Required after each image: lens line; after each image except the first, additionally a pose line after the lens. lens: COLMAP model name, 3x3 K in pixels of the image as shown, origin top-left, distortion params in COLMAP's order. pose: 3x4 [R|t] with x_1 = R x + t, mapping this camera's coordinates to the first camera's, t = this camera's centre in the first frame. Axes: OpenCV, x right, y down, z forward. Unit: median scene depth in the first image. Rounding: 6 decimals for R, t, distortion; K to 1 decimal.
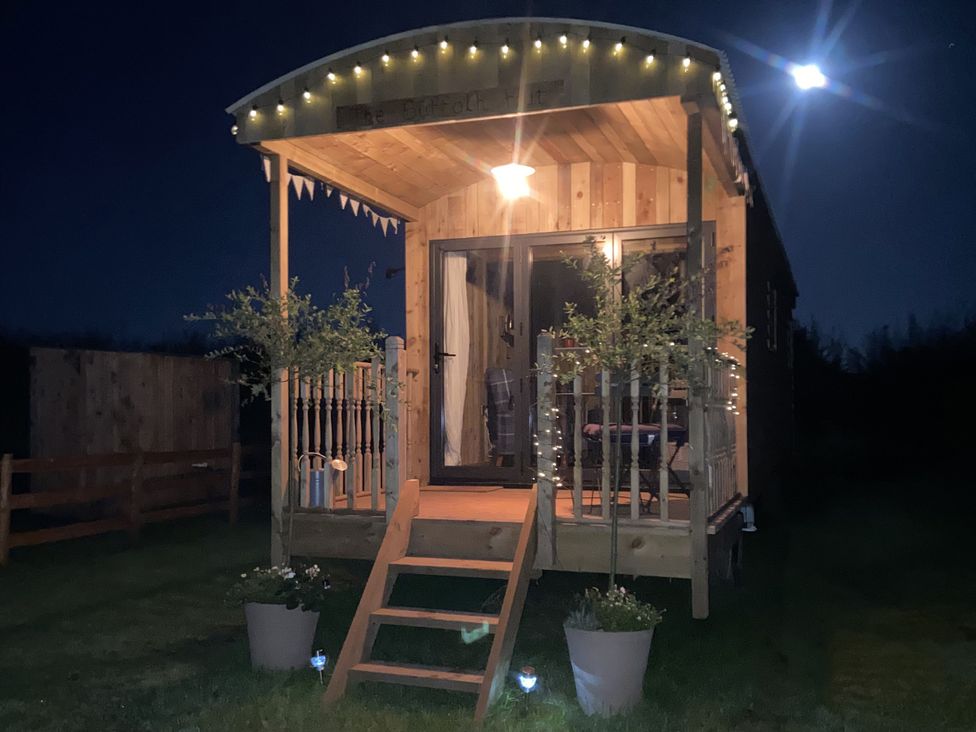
lens RADIAL K [[911.4, 0, 488.0], [0, 911.4, 366.0], [0, 0, 1]] dist [0.001474, 0.000864]
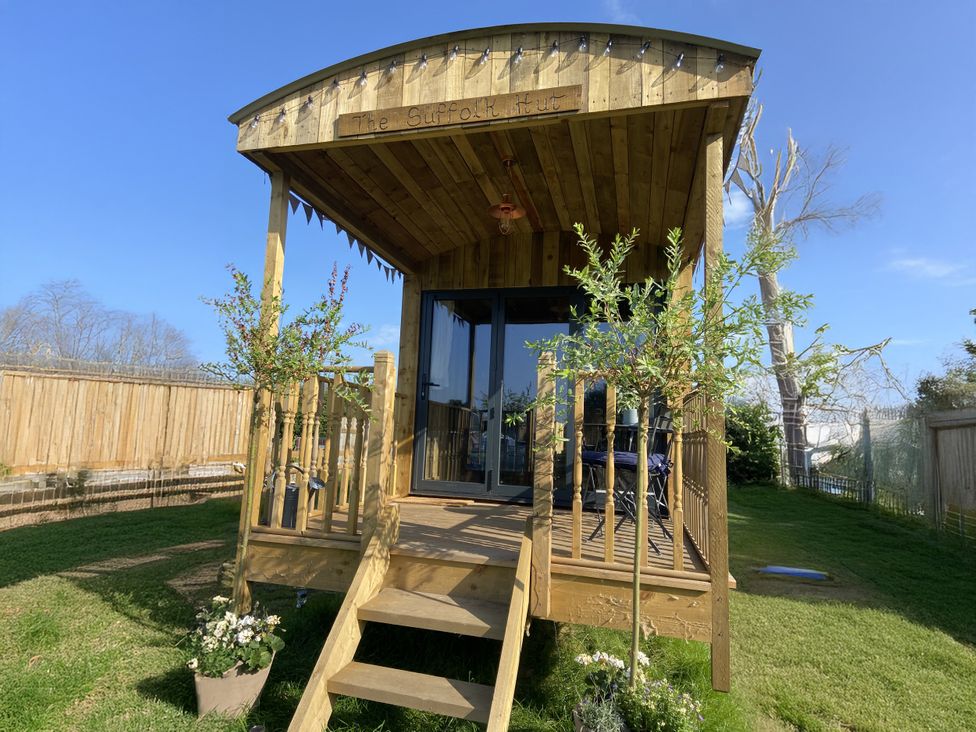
lens RADIAL K [[617.2, 0, 488.0], [0, 617.2, 366.0], [0, 0, 1]] dist [0.000799, 0.000163]
pose [[0.997262, 0.052232, 0.052358, -0.018001], [-0.048799, 0.996703, -0.064814, 0.013342], [-0.055571, 0.062081, 0.996523, 0.226355]]
